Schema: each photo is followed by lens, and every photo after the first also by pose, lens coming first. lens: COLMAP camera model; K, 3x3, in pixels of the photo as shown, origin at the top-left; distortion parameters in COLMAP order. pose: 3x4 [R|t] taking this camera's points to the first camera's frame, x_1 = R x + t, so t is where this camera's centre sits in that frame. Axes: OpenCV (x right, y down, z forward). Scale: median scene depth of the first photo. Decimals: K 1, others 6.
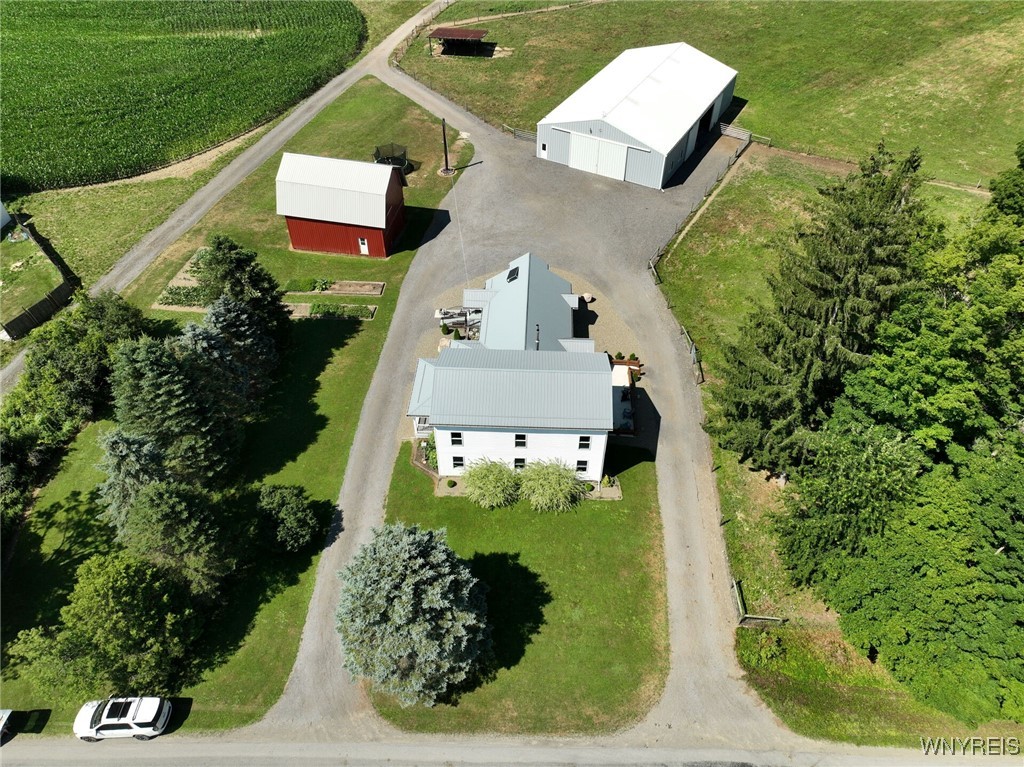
lens RADIAL K [[719.2, 0, 516.7], [0, 719.2, 384.5], [0, 0, 1]] dist [-0.000178, 0.021232]
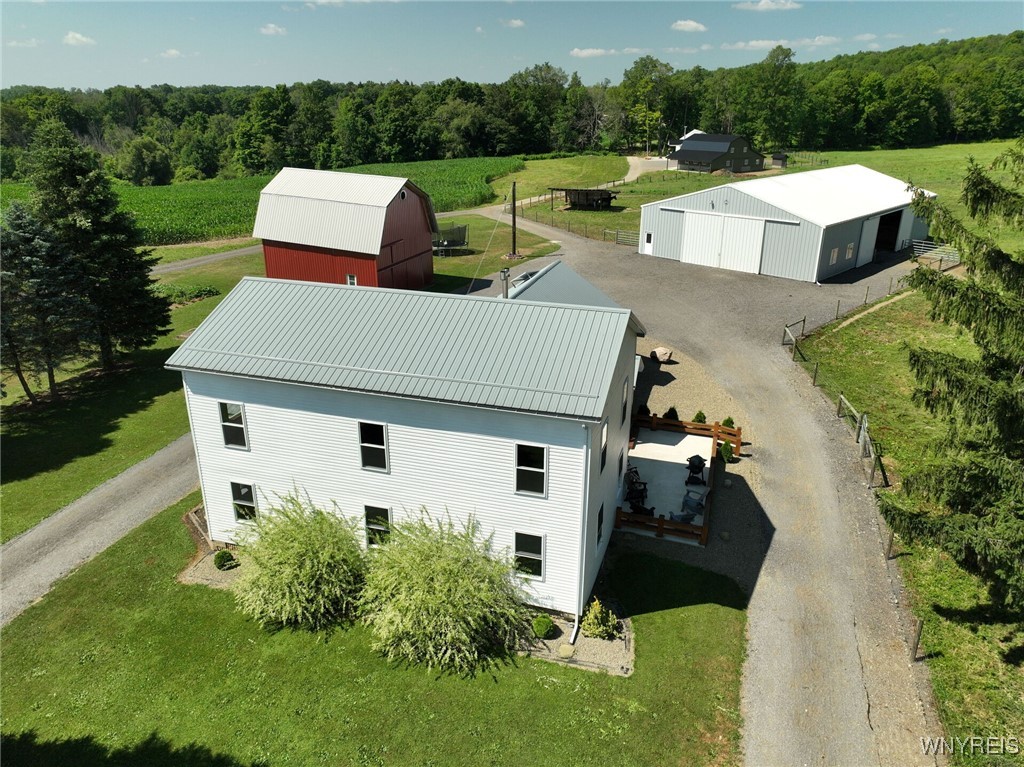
lens RADIAL K [[719.2, 0, 516.7], [0, 719.2, 384.5], [0, 0, 1]] dist [-0.000178, 0.021232]
pose [[0.965430, 0.096487, -0.242148, 0.140047], [-0.184183, 0.909868, -0.371775, 0.145591], [0.184451, 0.403522, 0.896185, 0.532164]]
